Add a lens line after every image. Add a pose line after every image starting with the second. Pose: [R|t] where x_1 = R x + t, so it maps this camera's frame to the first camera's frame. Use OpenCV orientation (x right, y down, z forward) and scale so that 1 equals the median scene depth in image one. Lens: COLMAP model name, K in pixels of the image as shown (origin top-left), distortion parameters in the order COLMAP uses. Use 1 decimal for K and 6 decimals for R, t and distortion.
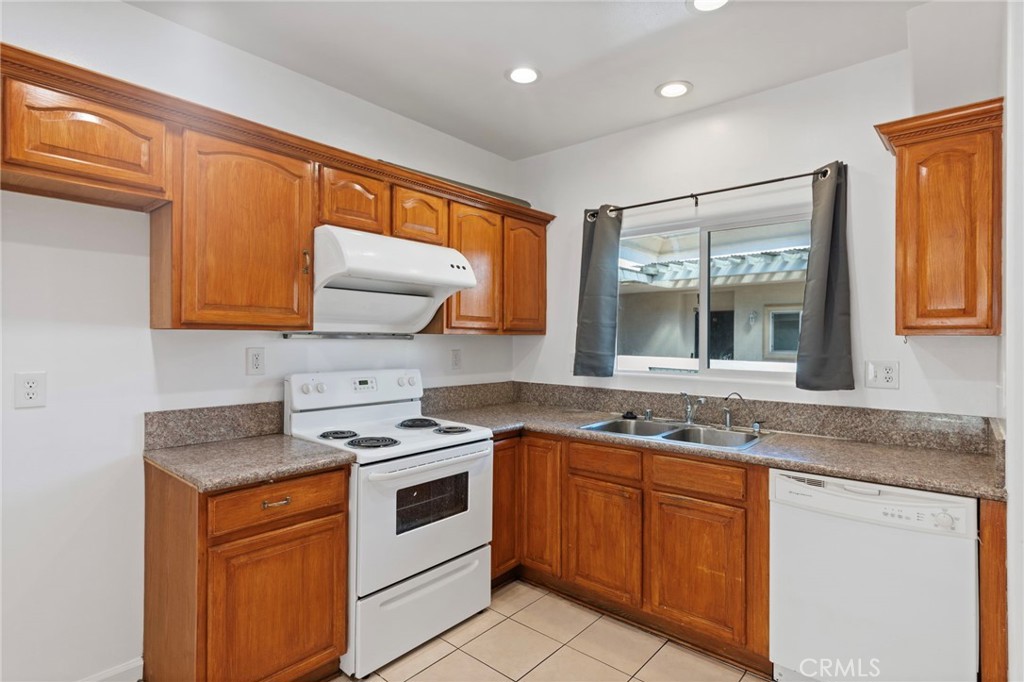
lens RADIAL K [[514.4, 0, 513.0], [0, 514.4, 337.9], [0, 0, 1]] dist [-0.001615, -0.000543]
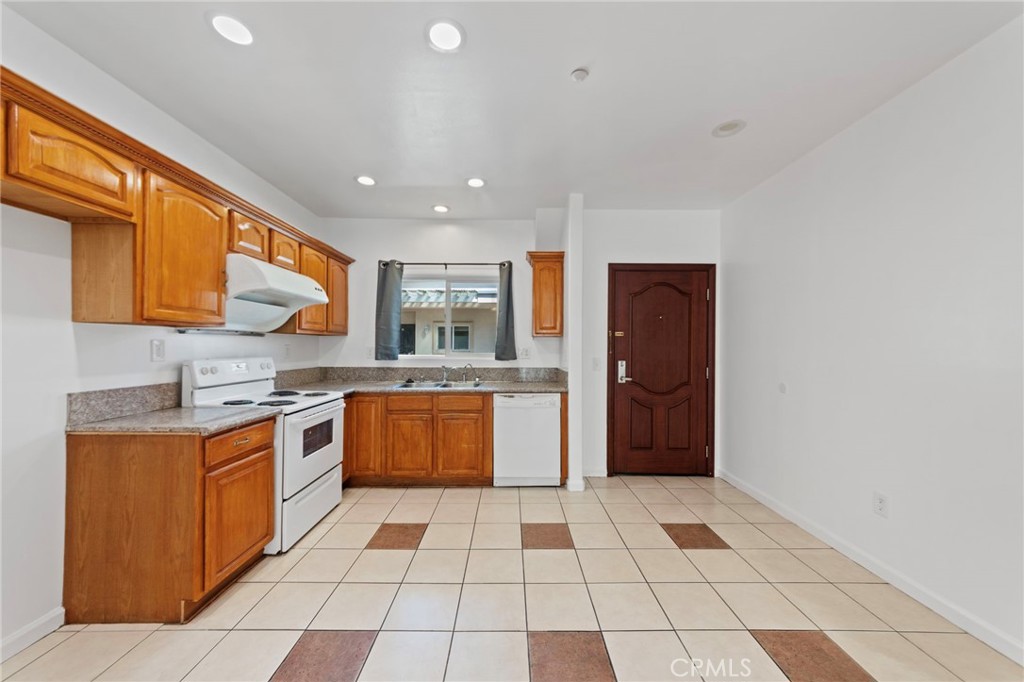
lens RADIAL K [[368.4, 0, 513.9], [0, 368.4, 345.7], [0, 0, 1]] dist [-0.000745, -0.000083]
pose [[0.752115, -0.002042, 0.659029, -0.441194], [-0.002802, 0.999976, 0.006296, 0.025086], [-0.659026, -0.006582, 0.752092, -0.253371]]
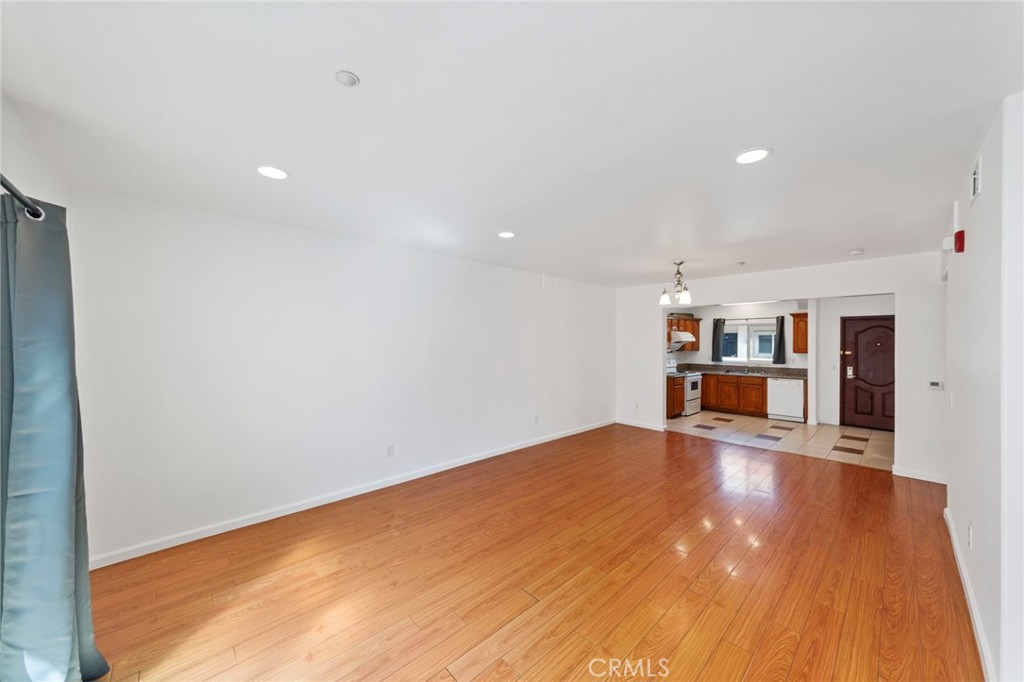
lens RADIAL K [[368.4, 0, 509.3], [0, 368.4, 341.2], [0, 0, 1]] dist [-0.000745, -0.000083]
pose [[0.993919, -0.000233, -0.110112, -1.509967], [0.000480, 0.999997, 0.002216, -0.120429], [0.110111, -0.002255, 0.993917, -2.681148]]
